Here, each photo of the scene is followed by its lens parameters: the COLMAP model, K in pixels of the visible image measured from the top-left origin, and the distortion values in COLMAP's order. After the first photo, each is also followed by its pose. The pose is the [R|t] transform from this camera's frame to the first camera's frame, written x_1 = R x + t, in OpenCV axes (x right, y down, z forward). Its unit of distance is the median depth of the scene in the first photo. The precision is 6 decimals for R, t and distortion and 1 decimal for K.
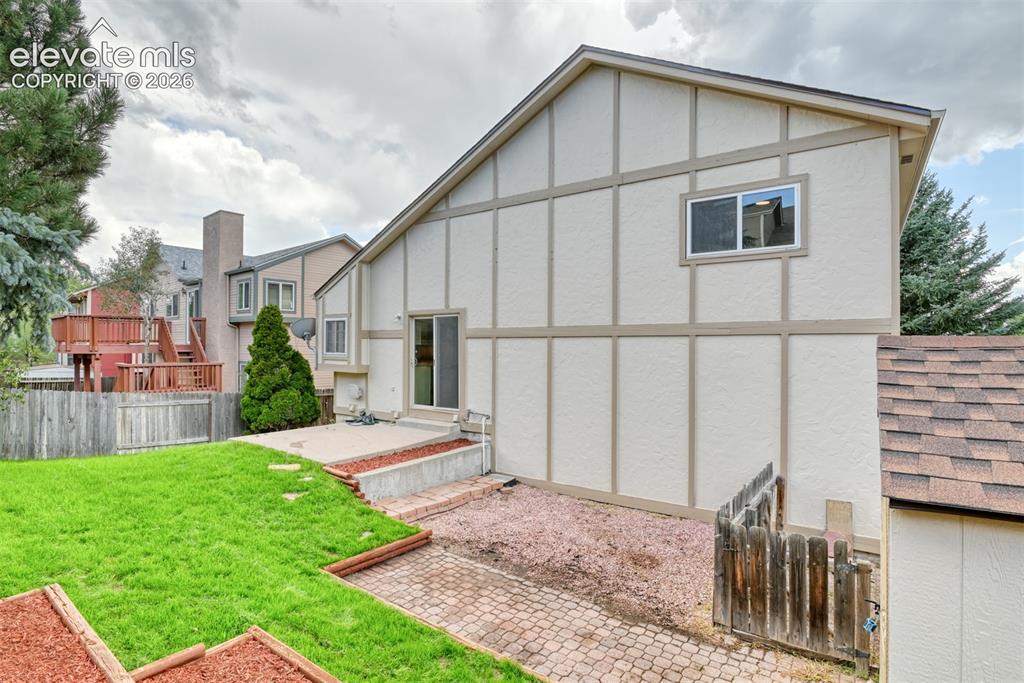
lens RADIAL K [[501.3, 0, 532.8], [0, 501.3, 337.0], [0, 0, 1]] dist [-0.023771, -0.005625]
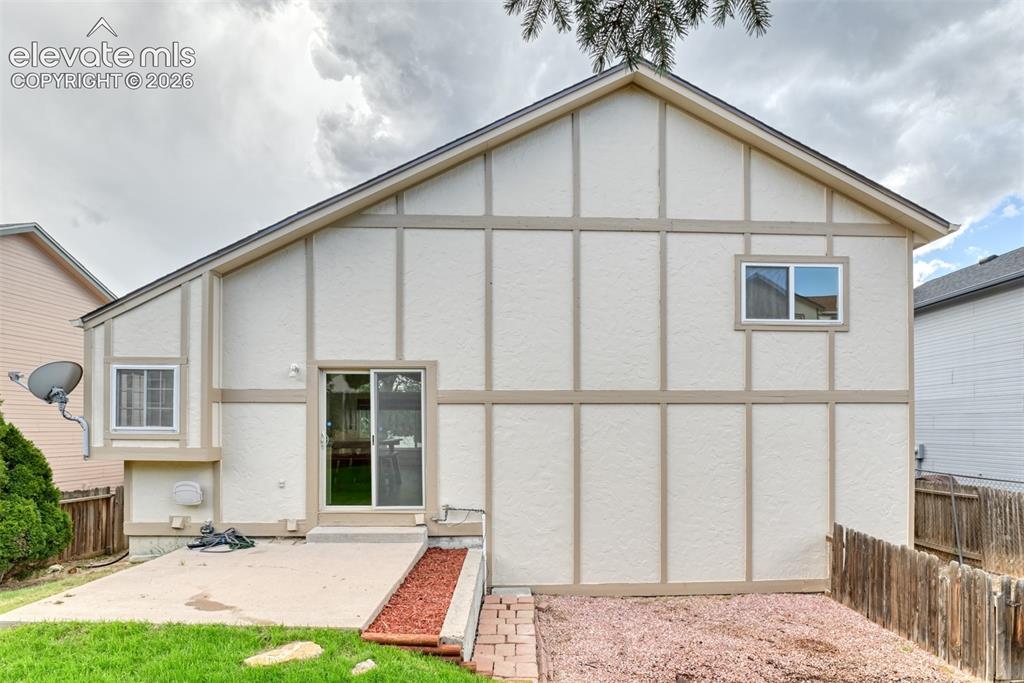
lens RADIAL K [[501.3, 0, 541.3], [0, 501.3, 422.6], [0, 0, 1]] dist [-0.023771, -0.005625]
pose [[0.803976, 0.006206, 0.594630, -0.547040], [-0.006251, 0.999978, -0.001984, 0.037023], [-0.594629, -0.002122, 0.803997, 0.442791]]
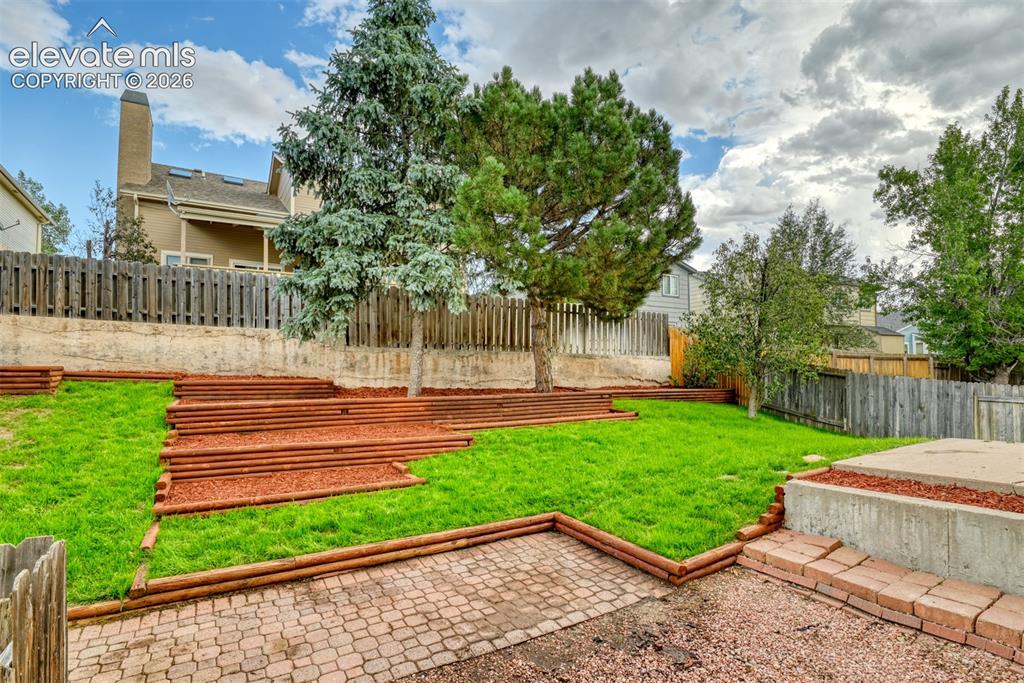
lens RADIAL K [[501.3, 0, 498.4], [0, 501.3, 369.4], [0, 0, 1]] dist [-0.023771, -0.005625]
pose [[-0.438036, -0.023672, -0.898646, 0.325460], [0.017372, 0.999244, -0.034790, 0.141248], [0.898789, -0.030851, -0.437294, 0.854694]]
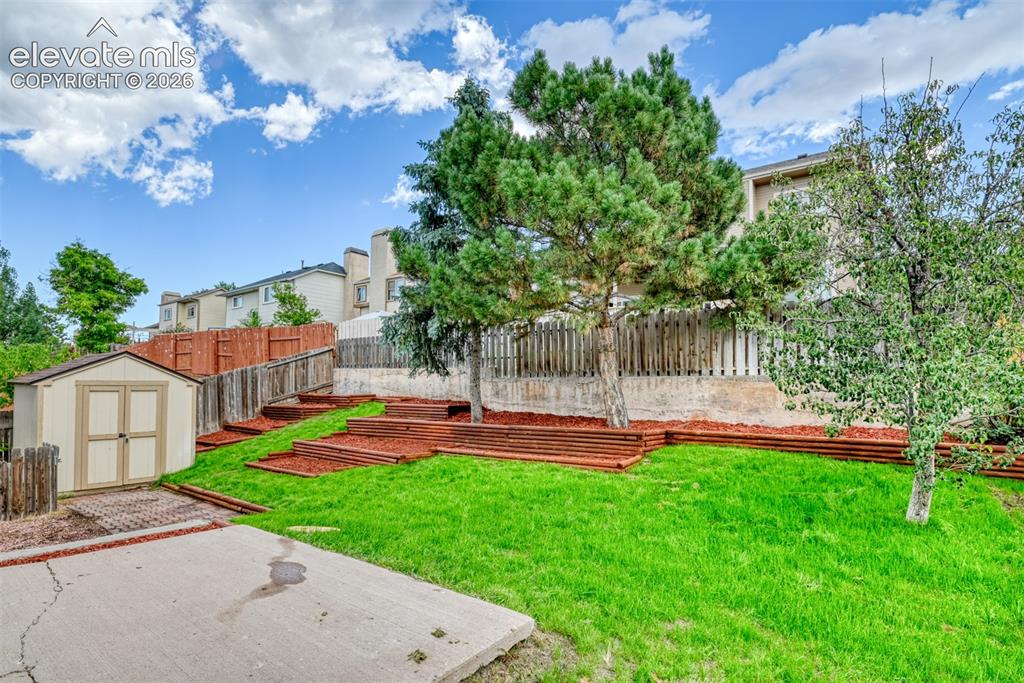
lens RADIAL K [[501.3, 0, 518.3], [0, 501.3, 374.9], [0, 0, 1]] dist [-0.023771, -0.005625]
pose [[-0.999765, -0.012884, 0.017427, -0.705197], [-0.013729, 0.998690, -0.049298, 0.101822], [-0.016769, -0.049526, -0.998632, 1.507175]]
